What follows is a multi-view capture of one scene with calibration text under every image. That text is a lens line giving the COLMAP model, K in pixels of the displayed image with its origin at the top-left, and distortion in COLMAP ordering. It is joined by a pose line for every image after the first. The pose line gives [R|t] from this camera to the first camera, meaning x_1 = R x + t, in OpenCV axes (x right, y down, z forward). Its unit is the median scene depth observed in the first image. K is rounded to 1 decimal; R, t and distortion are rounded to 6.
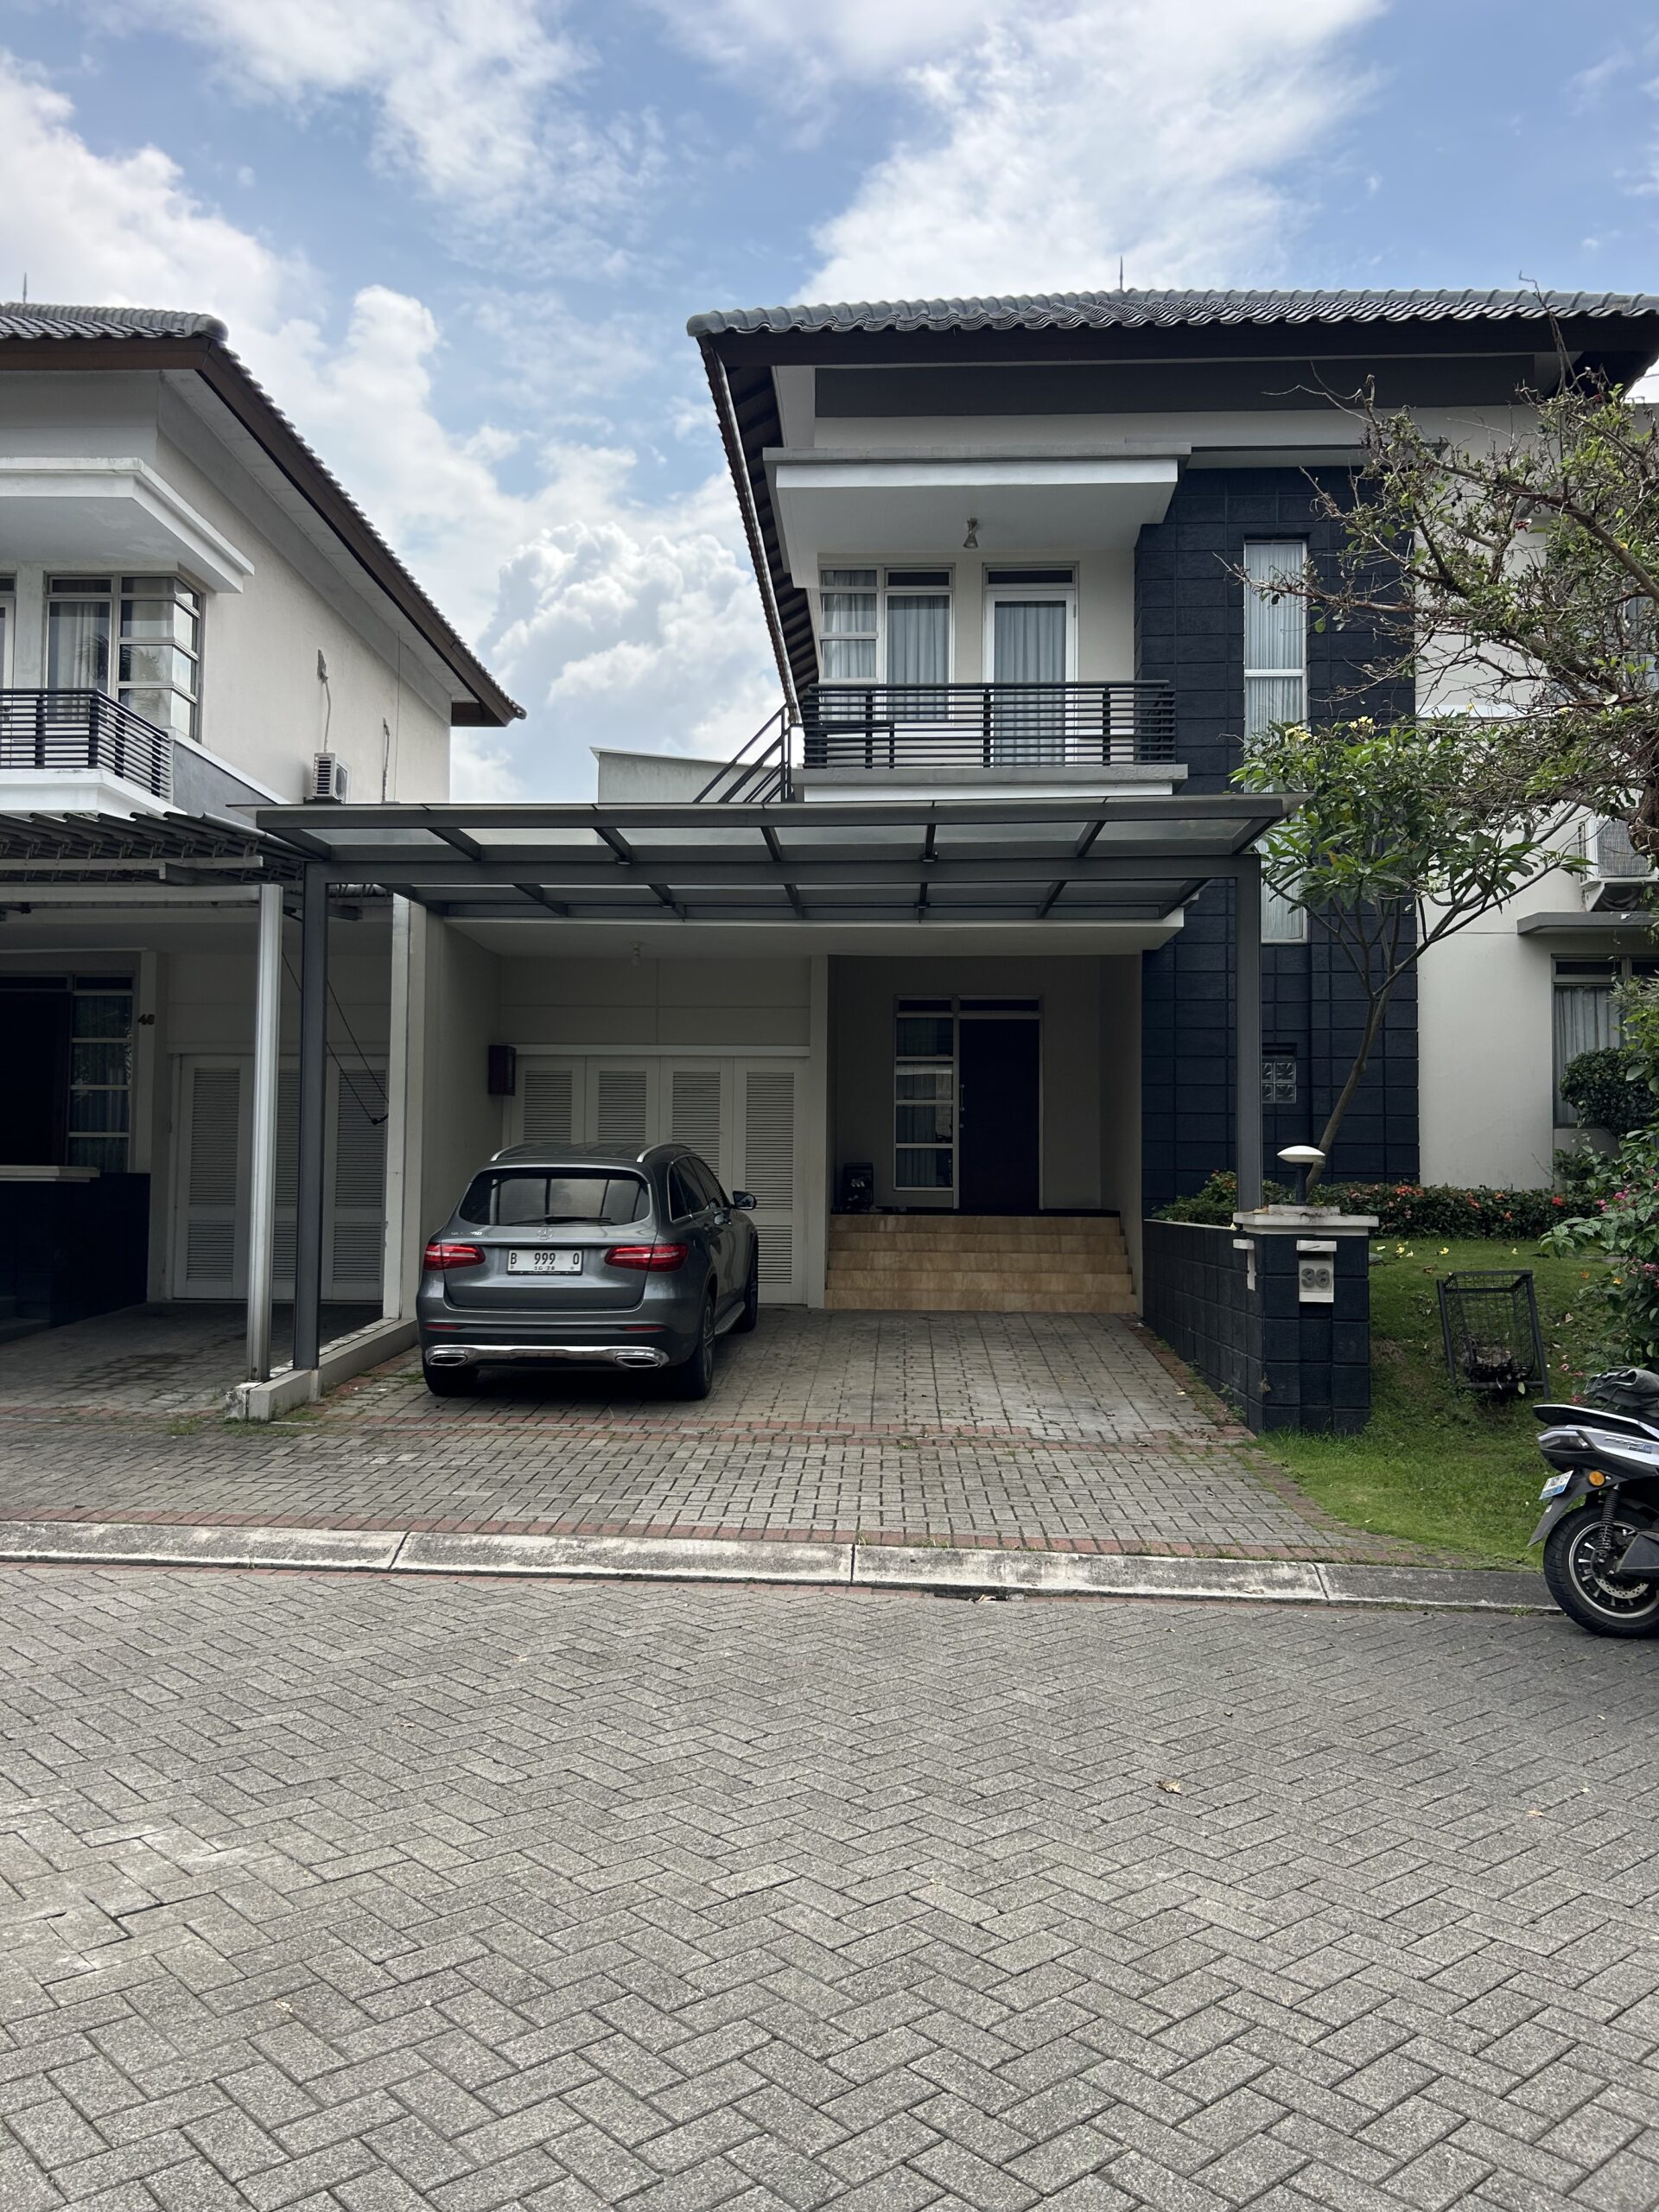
lens RADIAL K [[1657.1, 0, 812.6], [0, 1657.1, 1107.2], [0, 0, 1]] dist [0.014434, 0.000425]
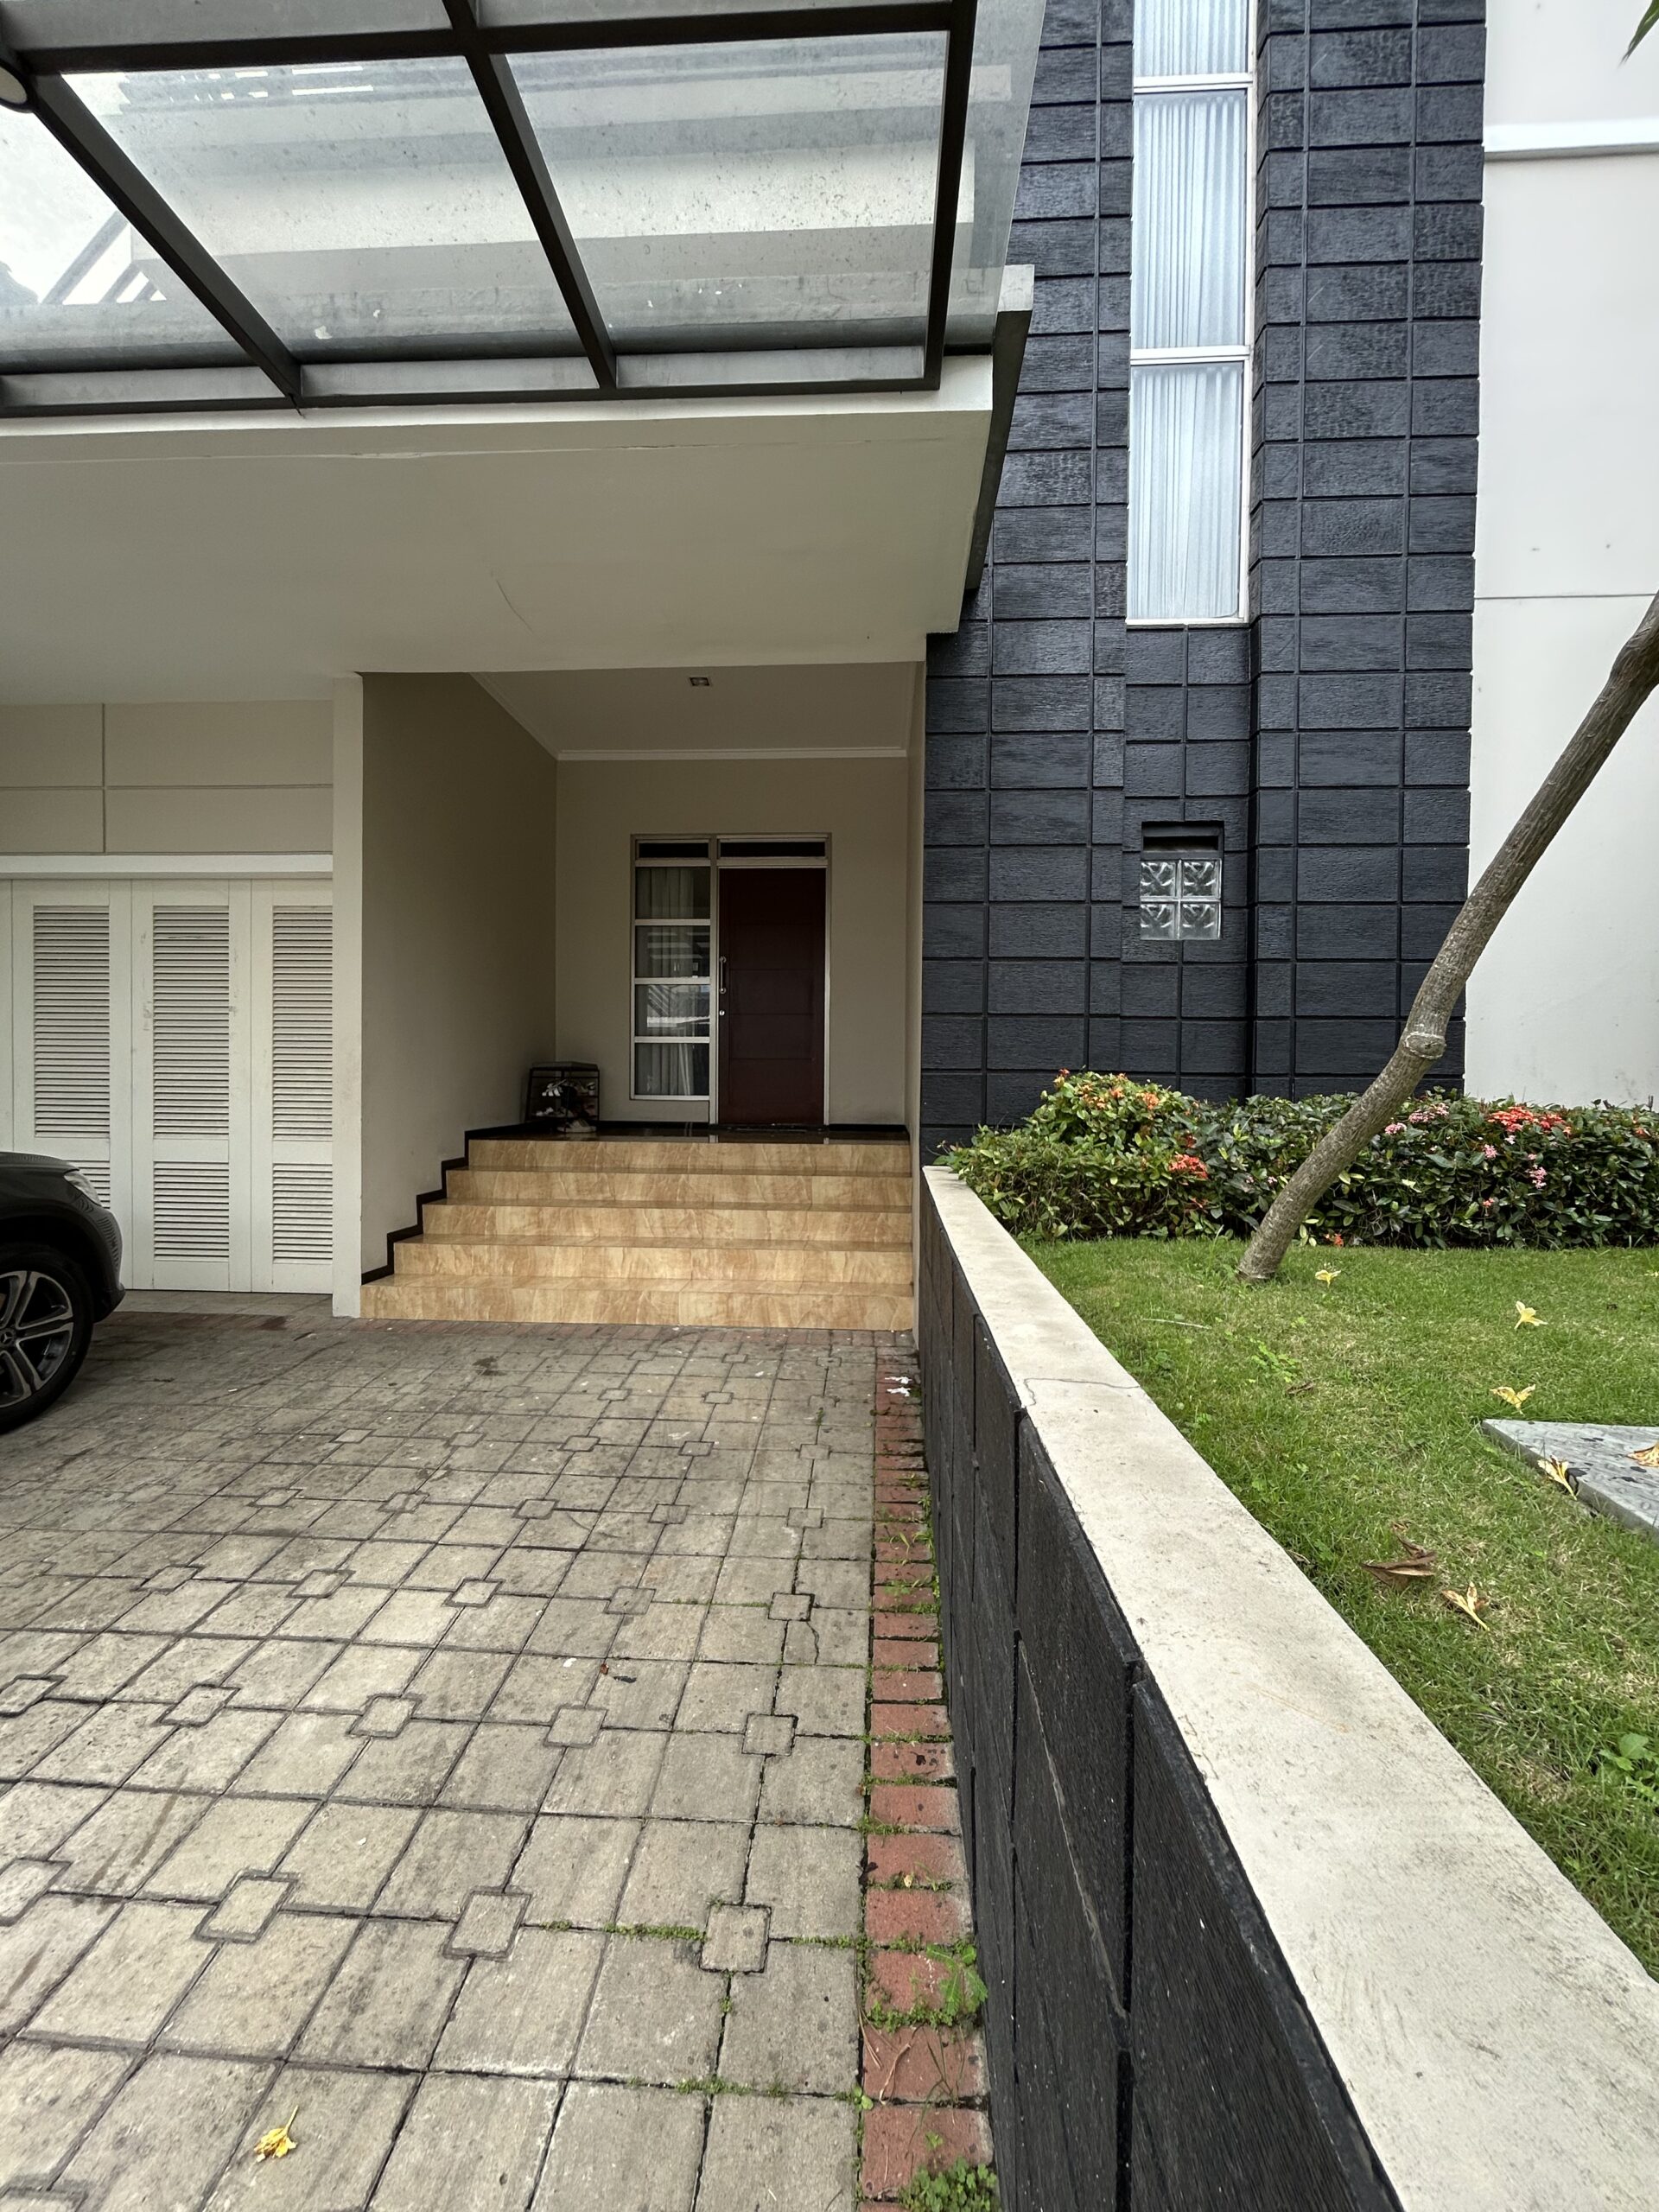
lens RADIAL K [[895.7, 0, 850.2], [0, 895.7, 1105.8], [0, 0, 1]] dist [-0.001018, 0.000059]
pose [[0.999942, -0.001977, 0.010549, 0.166425], [0.001199, 0.997313, 0.073246, 0.027364], [-0.010666, -0.073230, 0.997258, 0.690608]]
